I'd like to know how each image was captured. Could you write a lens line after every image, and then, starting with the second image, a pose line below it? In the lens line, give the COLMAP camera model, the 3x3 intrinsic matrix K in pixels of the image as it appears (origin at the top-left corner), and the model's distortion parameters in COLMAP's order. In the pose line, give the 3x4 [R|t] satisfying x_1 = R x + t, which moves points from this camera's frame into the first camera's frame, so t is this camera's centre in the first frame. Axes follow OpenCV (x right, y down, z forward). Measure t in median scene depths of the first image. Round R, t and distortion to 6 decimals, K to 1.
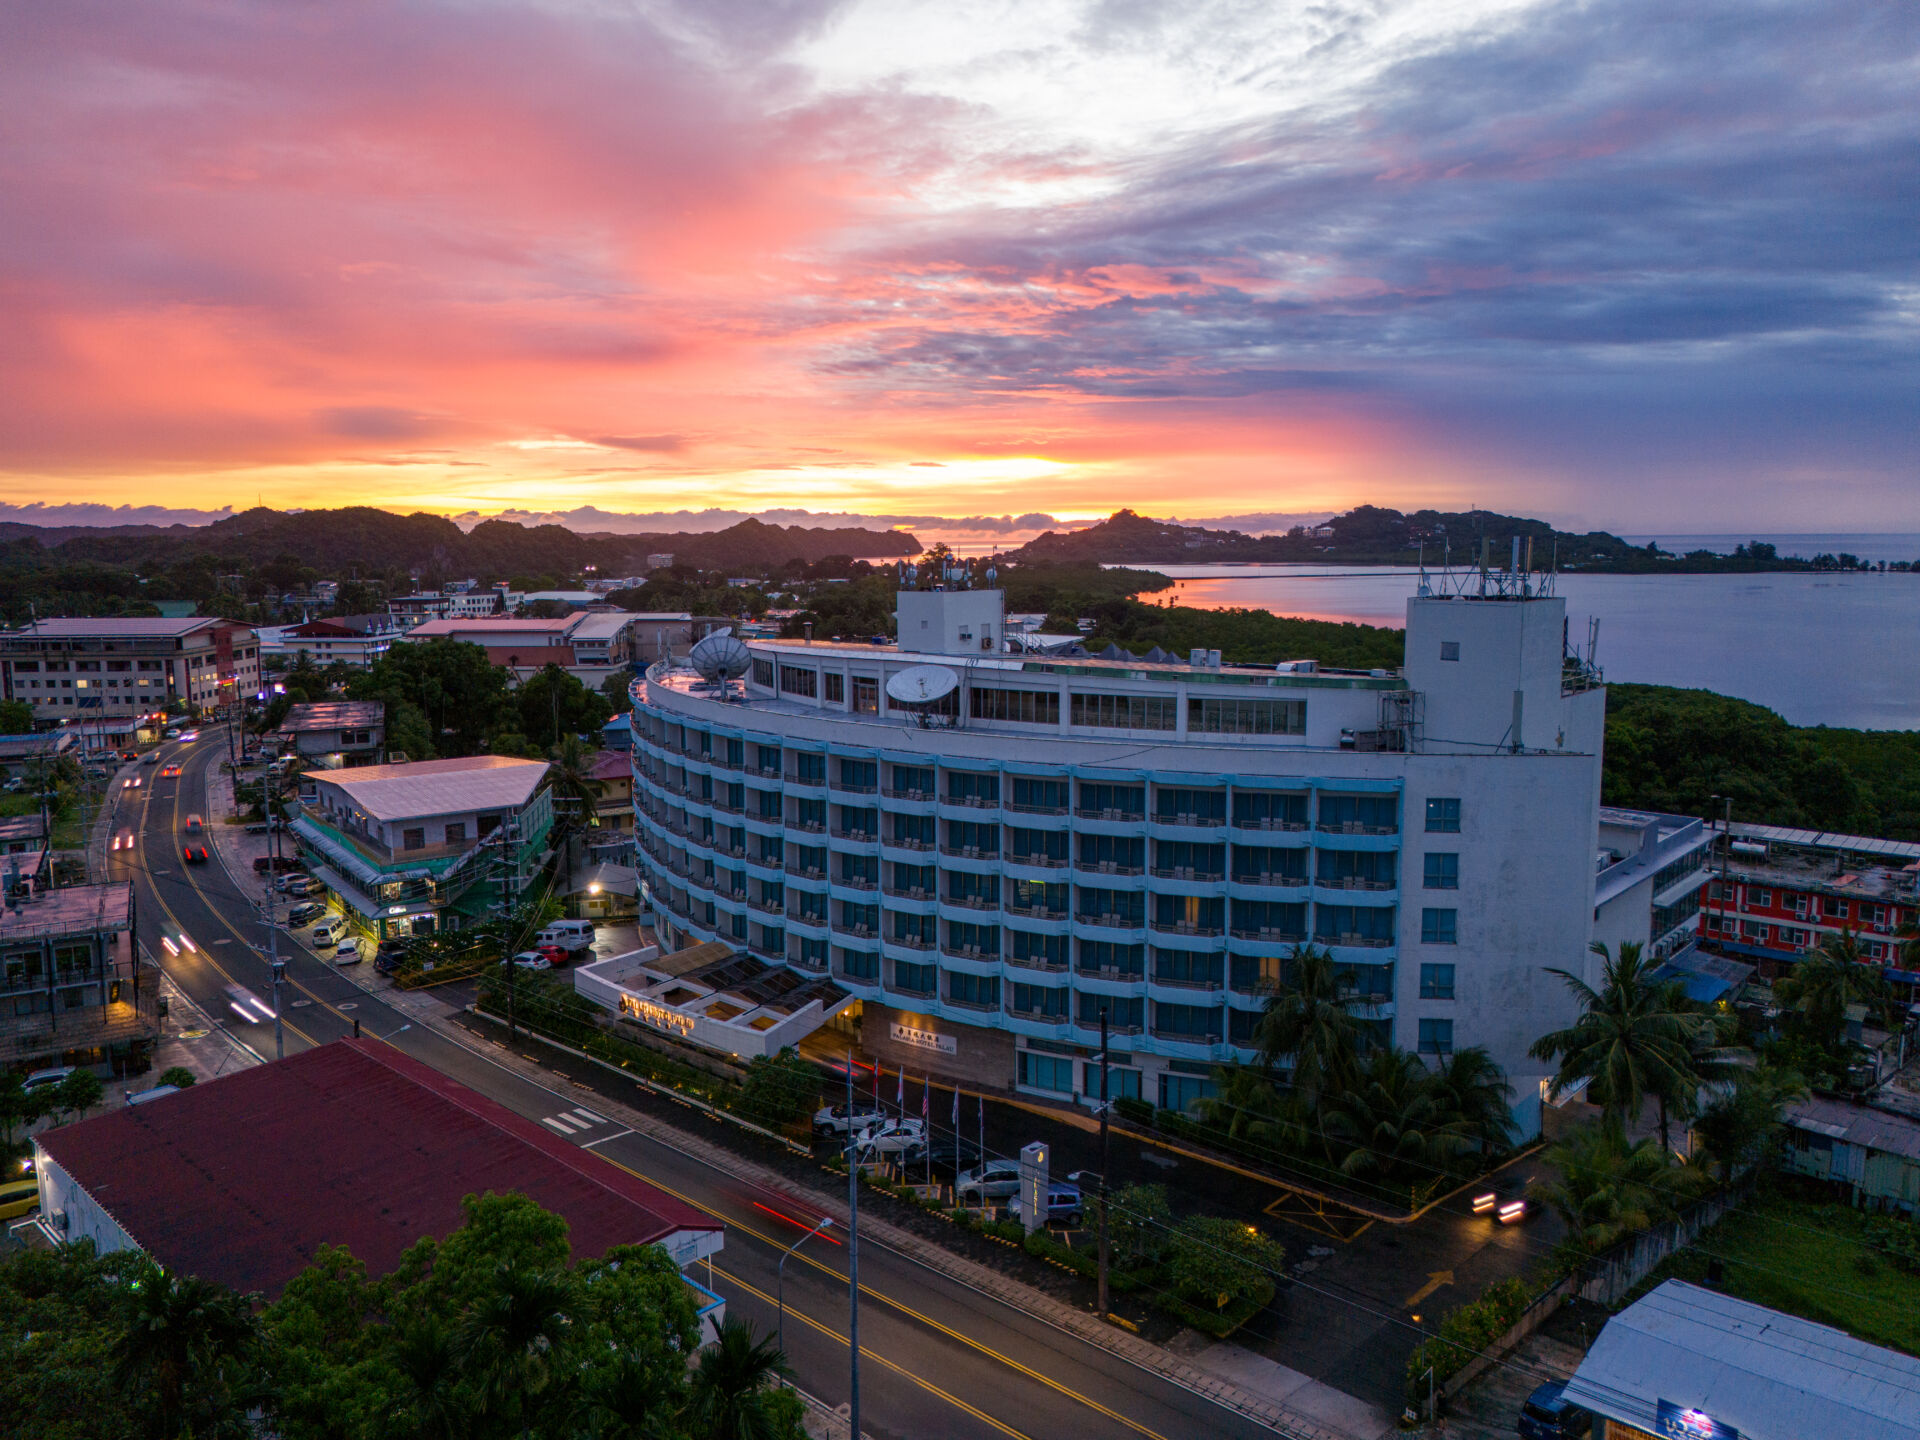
lens RADIAL K [[1397.4, 0, 960.0], [0, 1397.4, 720.0], [0, 0, 1]] dist [0.078902, -0.082004]
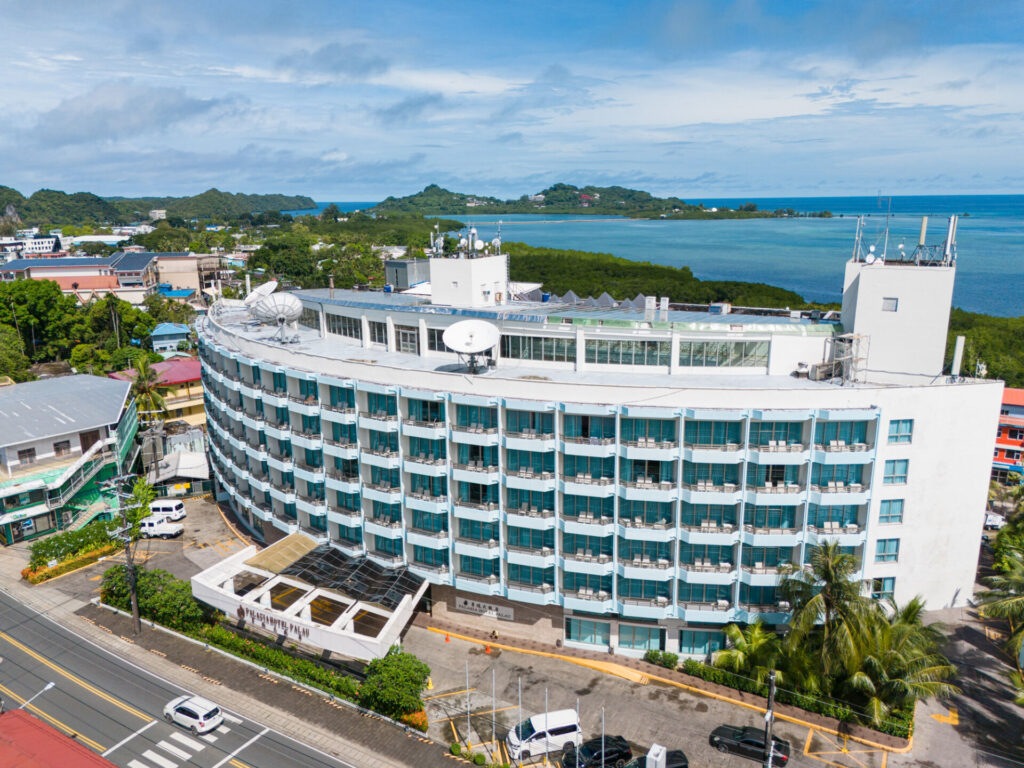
lens RADIAL K [[749.8, 0, 513.1], [0, 749.8, 386.8], [0, 0, 1]] dist [0.059611, -0.045612]
pose [[0.975842, -0.055967, 0.211186, -0.124323], [0.031780, 0.992713, 0.116235, -0.053376], [-0.216152, -0.106715, 0.970510, 0.303729]]
